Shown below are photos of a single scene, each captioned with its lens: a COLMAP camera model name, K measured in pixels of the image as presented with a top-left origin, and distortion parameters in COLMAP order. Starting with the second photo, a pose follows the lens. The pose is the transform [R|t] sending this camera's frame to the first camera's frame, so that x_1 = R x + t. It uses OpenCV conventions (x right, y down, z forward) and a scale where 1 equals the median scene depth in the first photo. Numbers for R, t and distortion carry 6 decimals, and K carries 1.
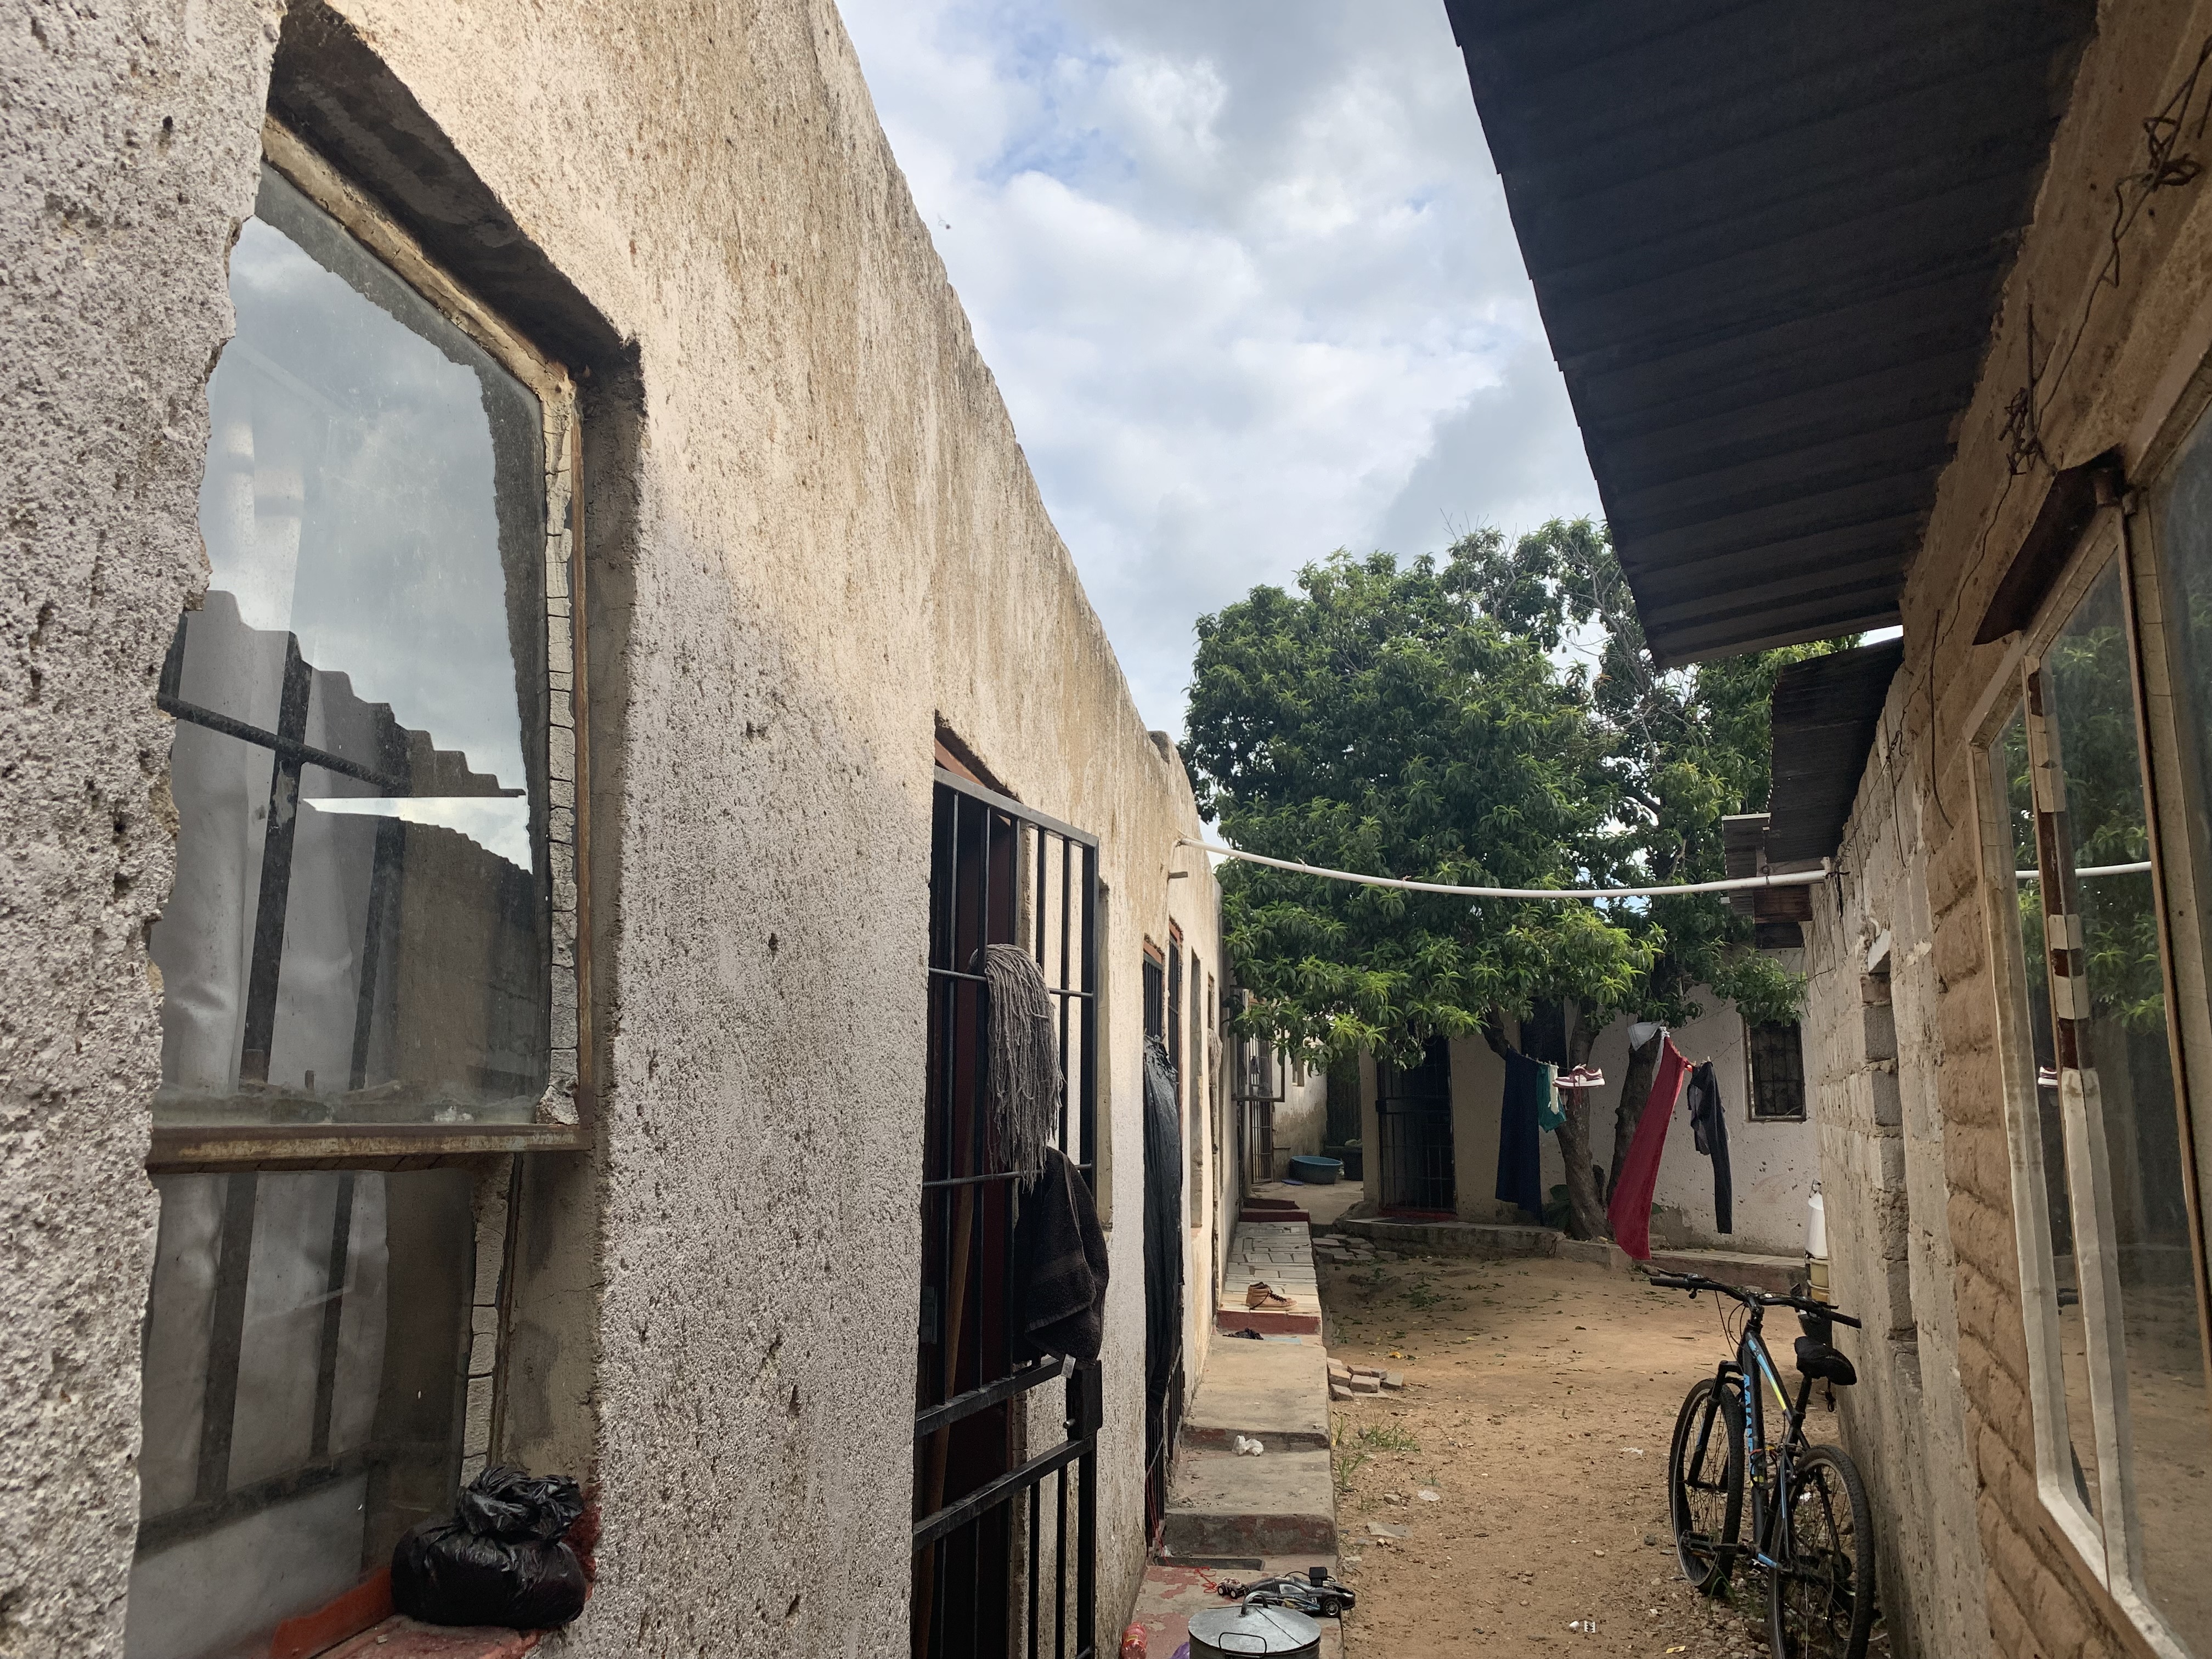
lens RADIAL K [[1692.1, 0, 1098.4], [0, 1692.1, 831.2], [0, 0, 1]] dist [0.054584, -0.058193]
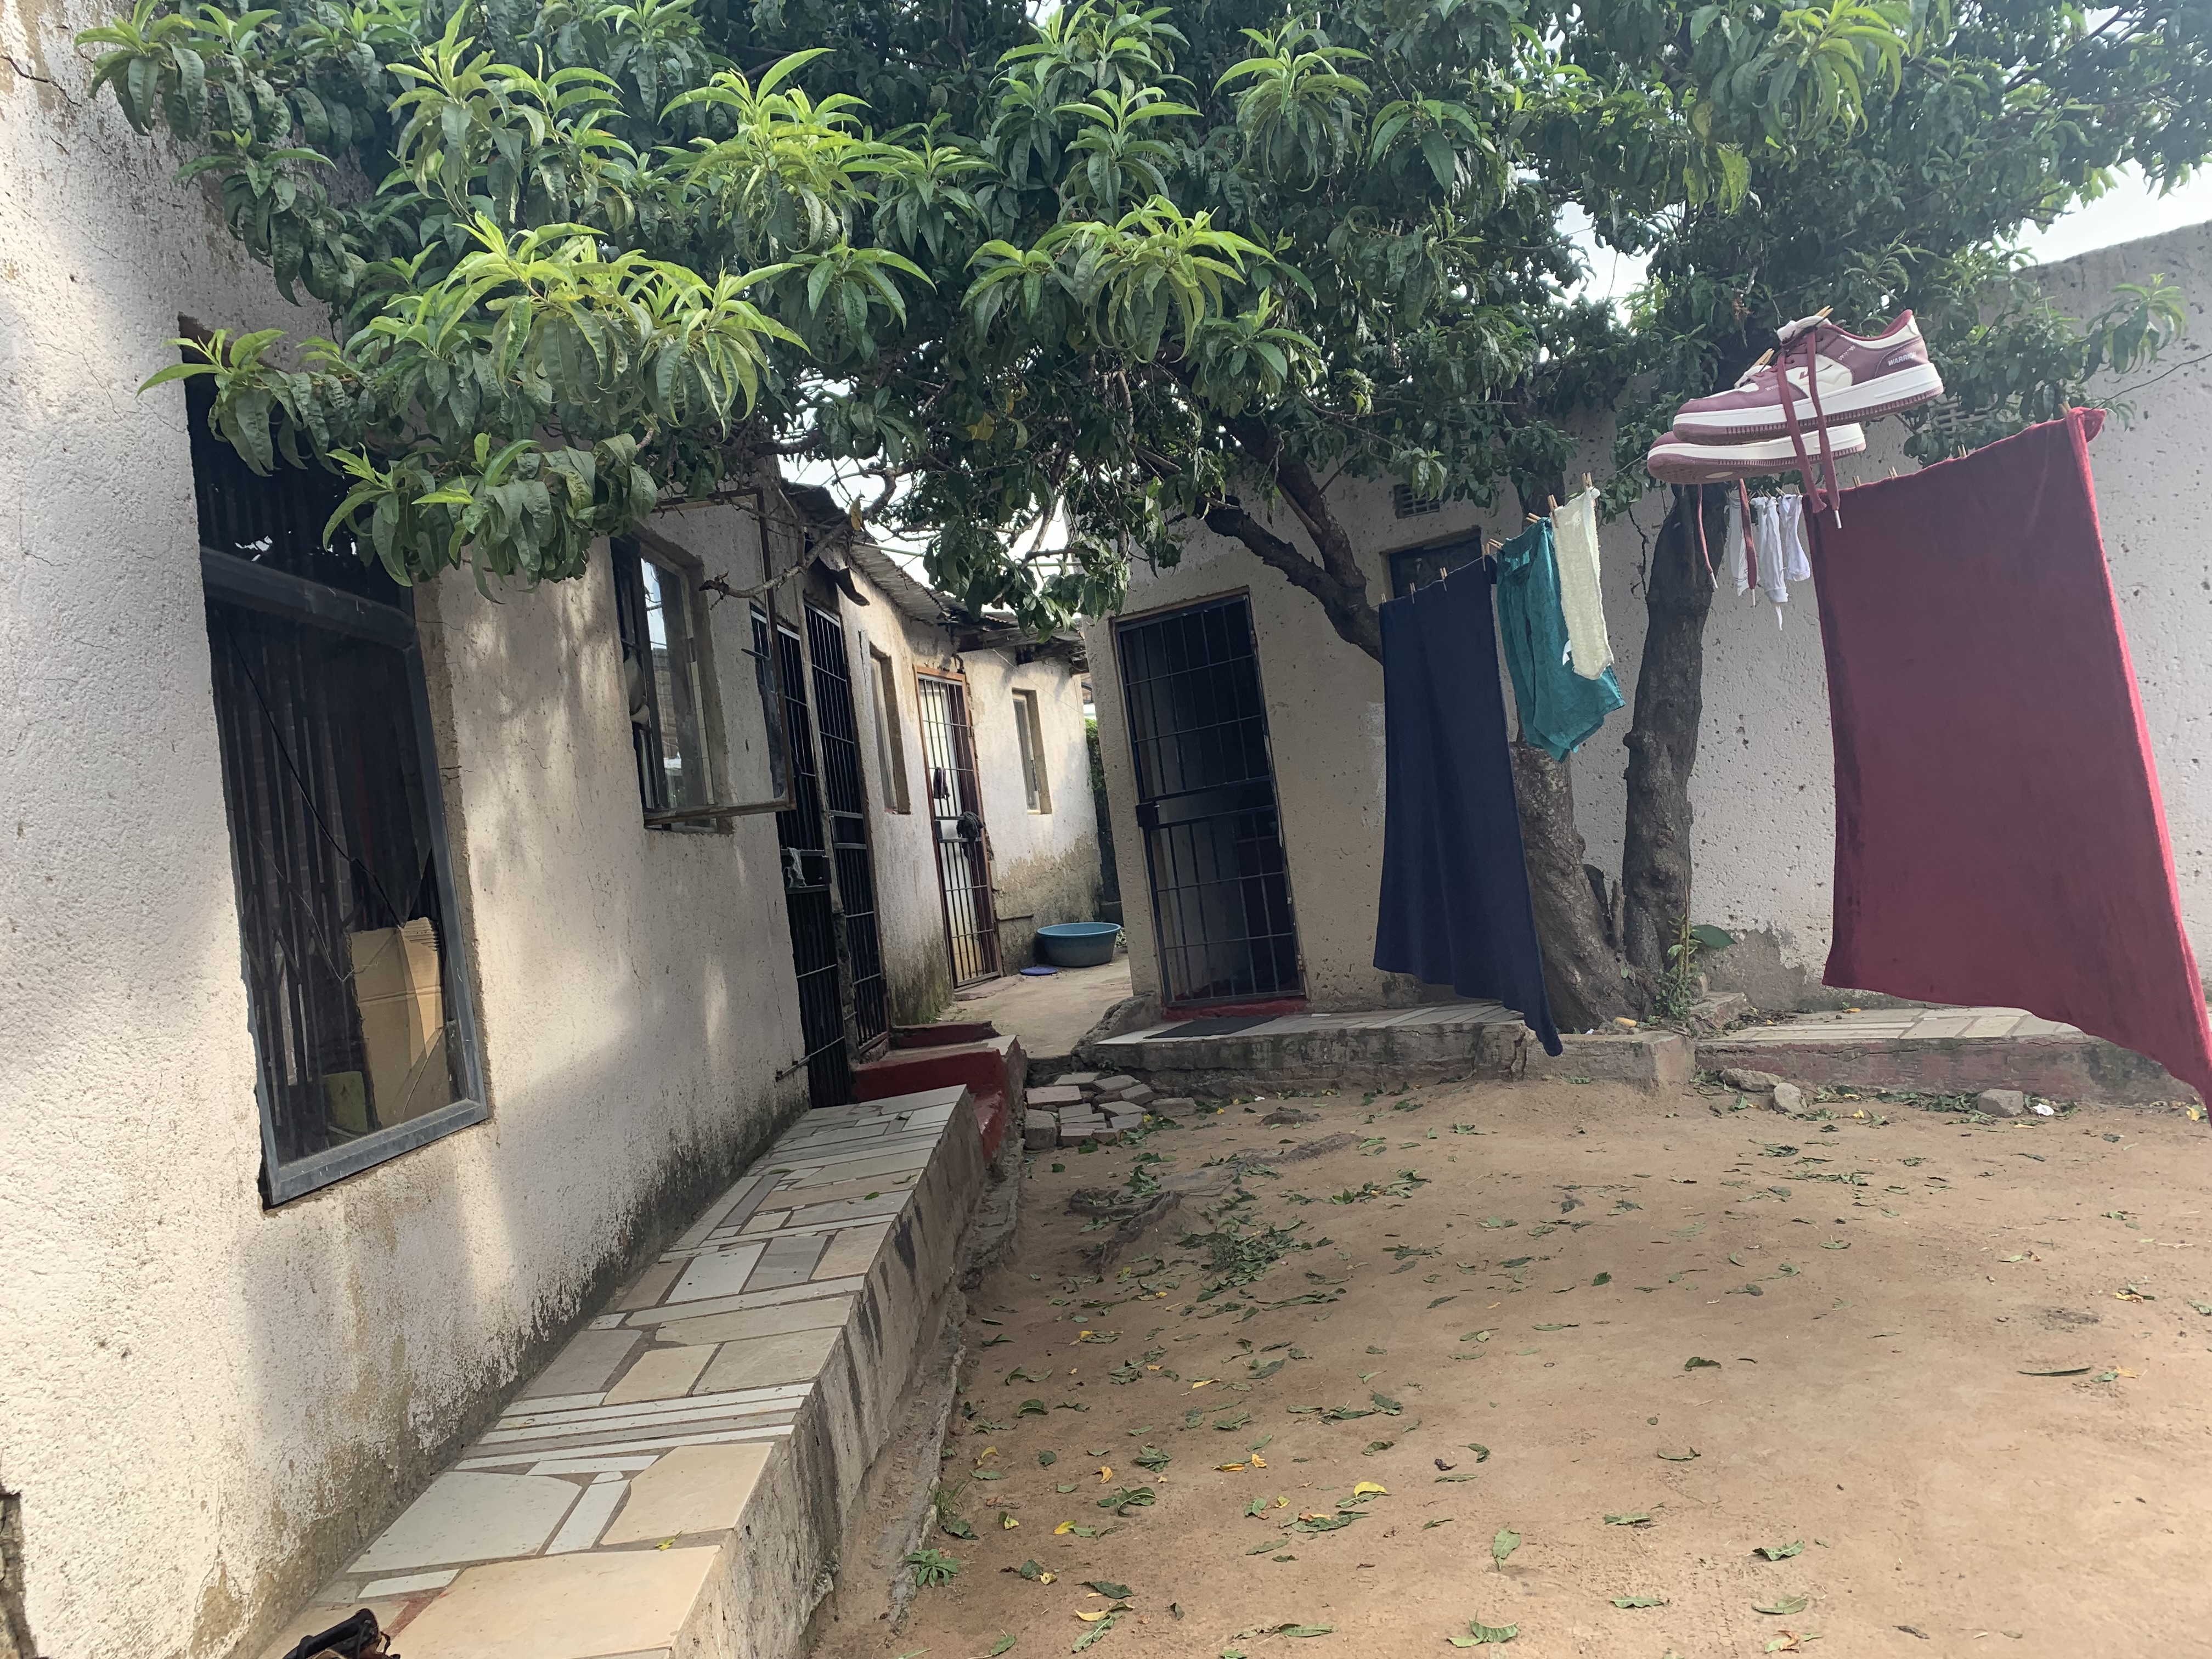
lens RADIAL K [[1692.1, 0, 1101.9], [0, 1692.1, 826.6], [0, 0, 1]] dist [0.054584, -0.058193]
pose [[0.987786, -0.133329, 0.080634, 0.111345], [0.122060, 0.983783, 0.131421, 0.096222], [-0.096848, -0.119974, 0.988042, 0.491279]]
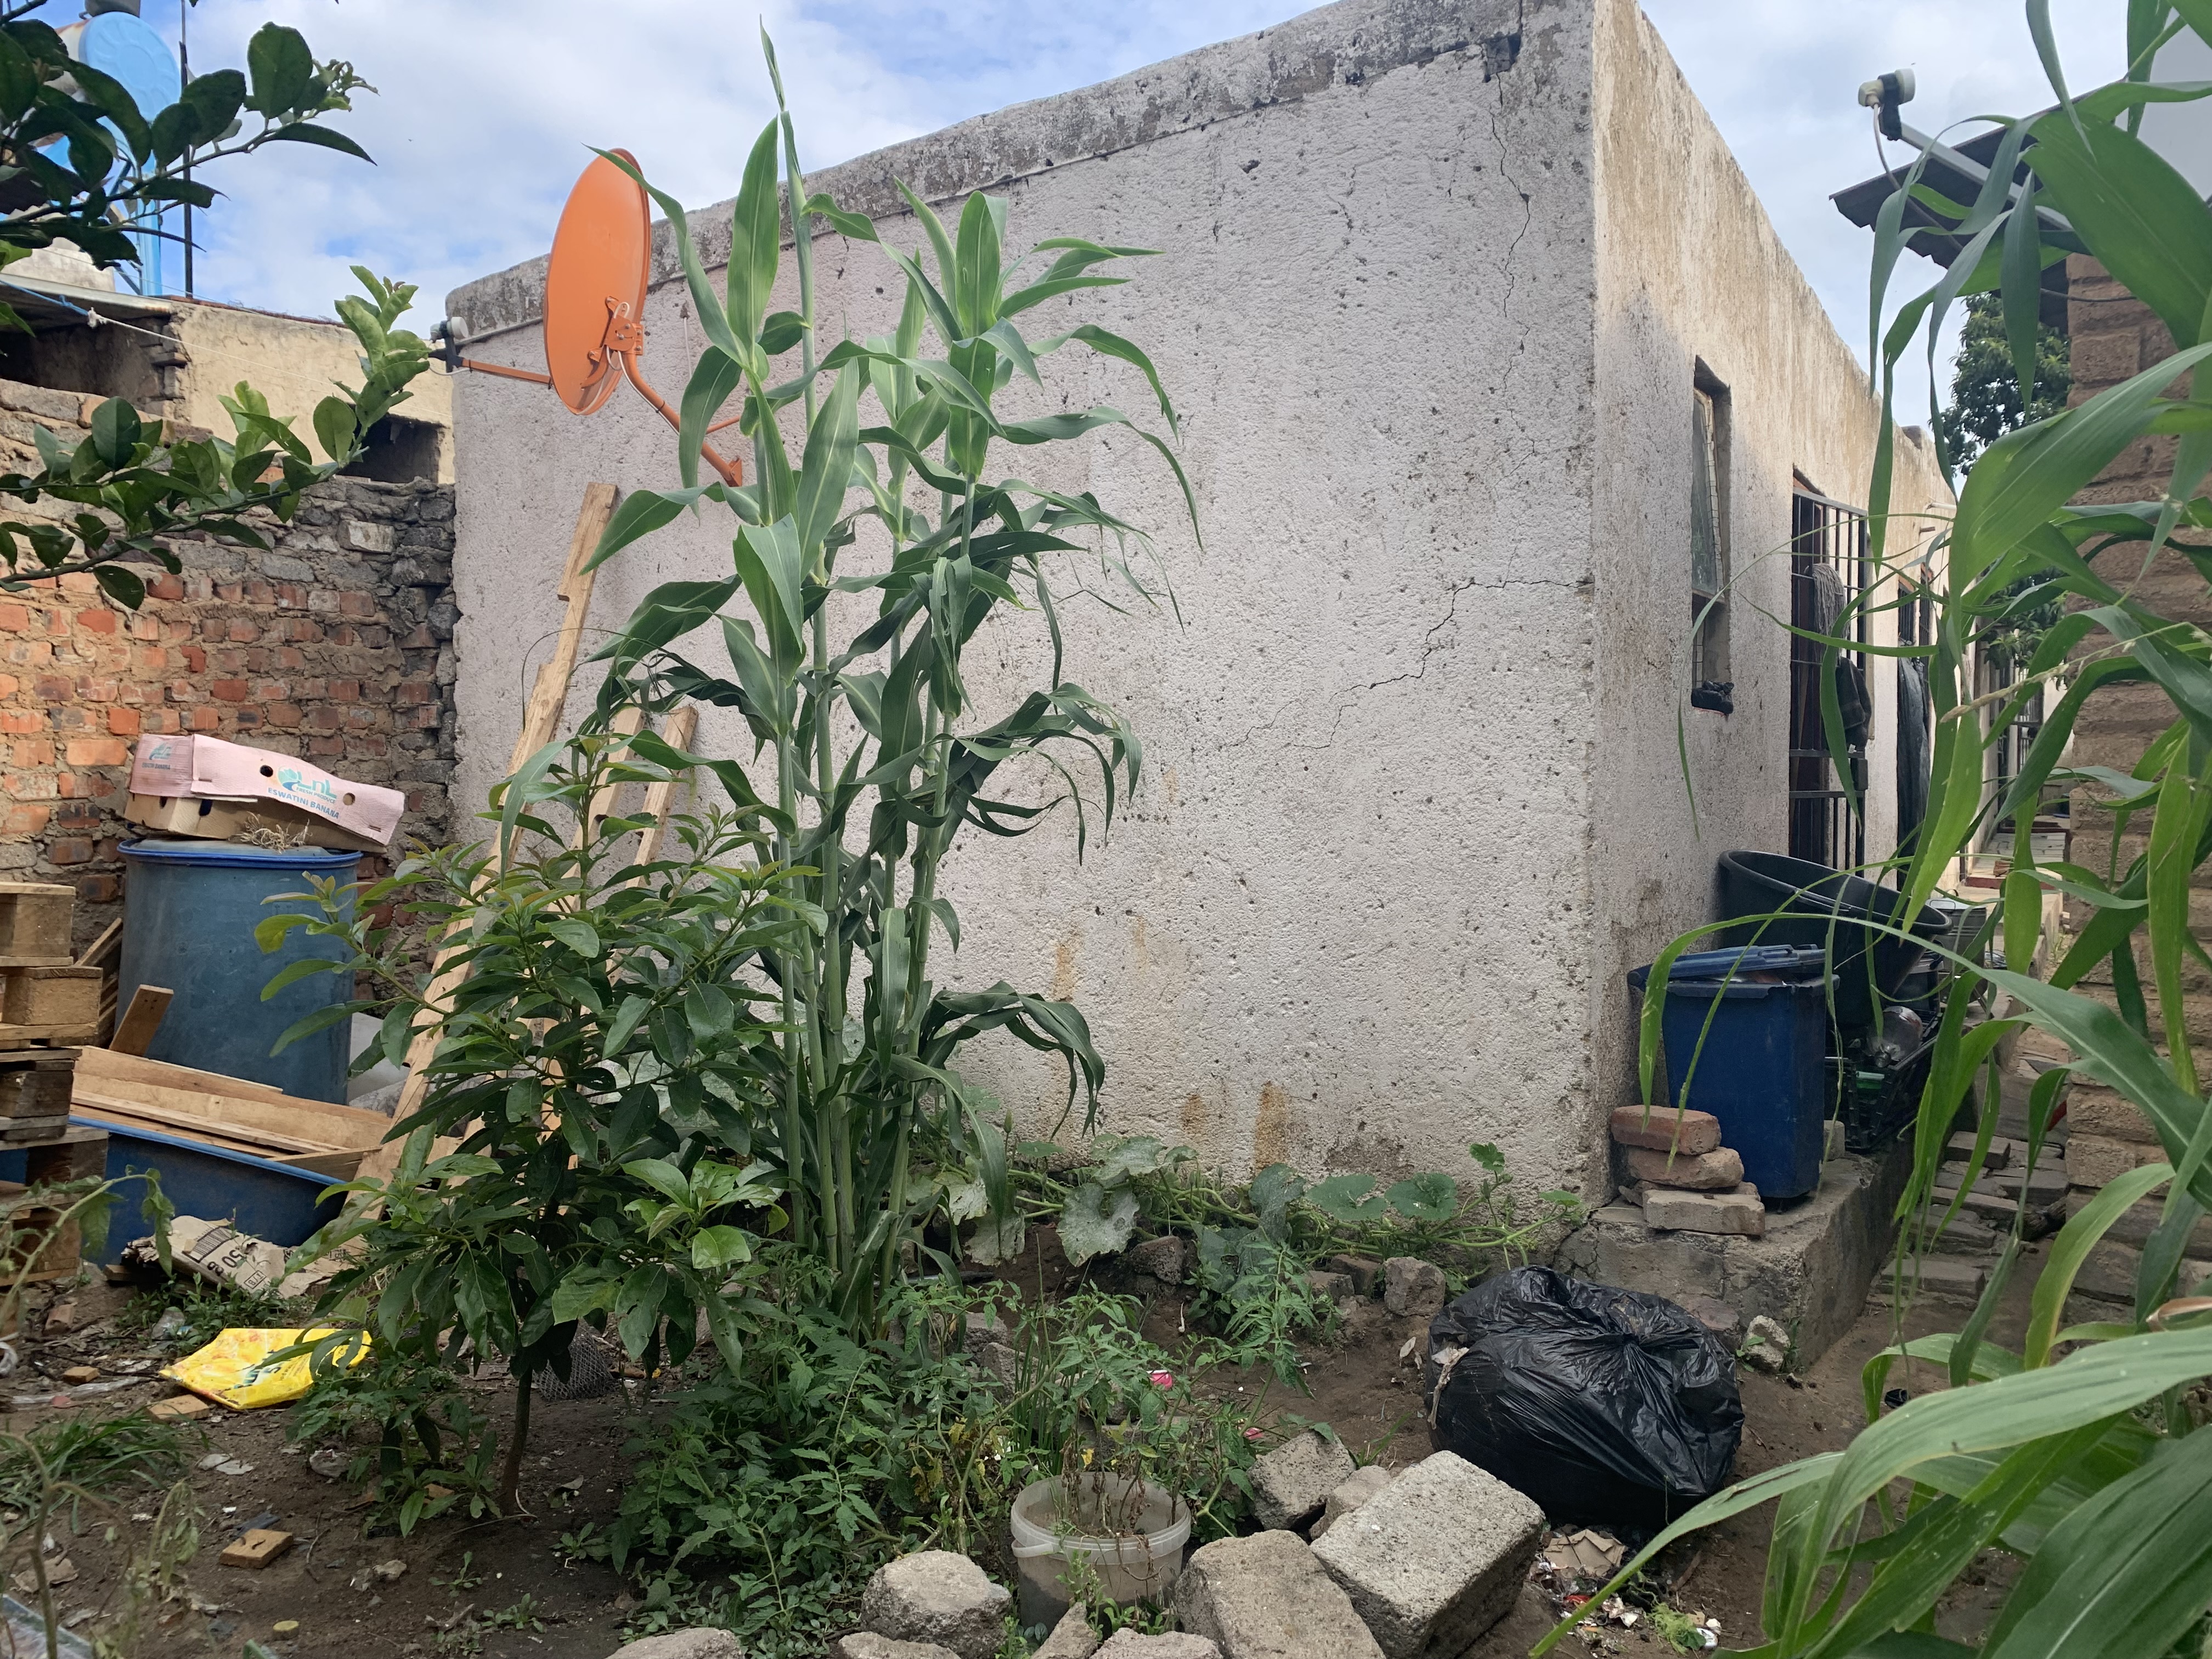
lens RADIAL K [[1692.1, 0, 1101.4], [0, 1692.1, 827.5], [0, 0, 1]] dist [0.054584, -0.058193]
pose [[0.913995, 0.001612, -0.405723, -0.010060], [0.070037, 0.984354, 0.161688, -0.023947], [0.399636, -0.176198, 0.899581, -1.672845]]
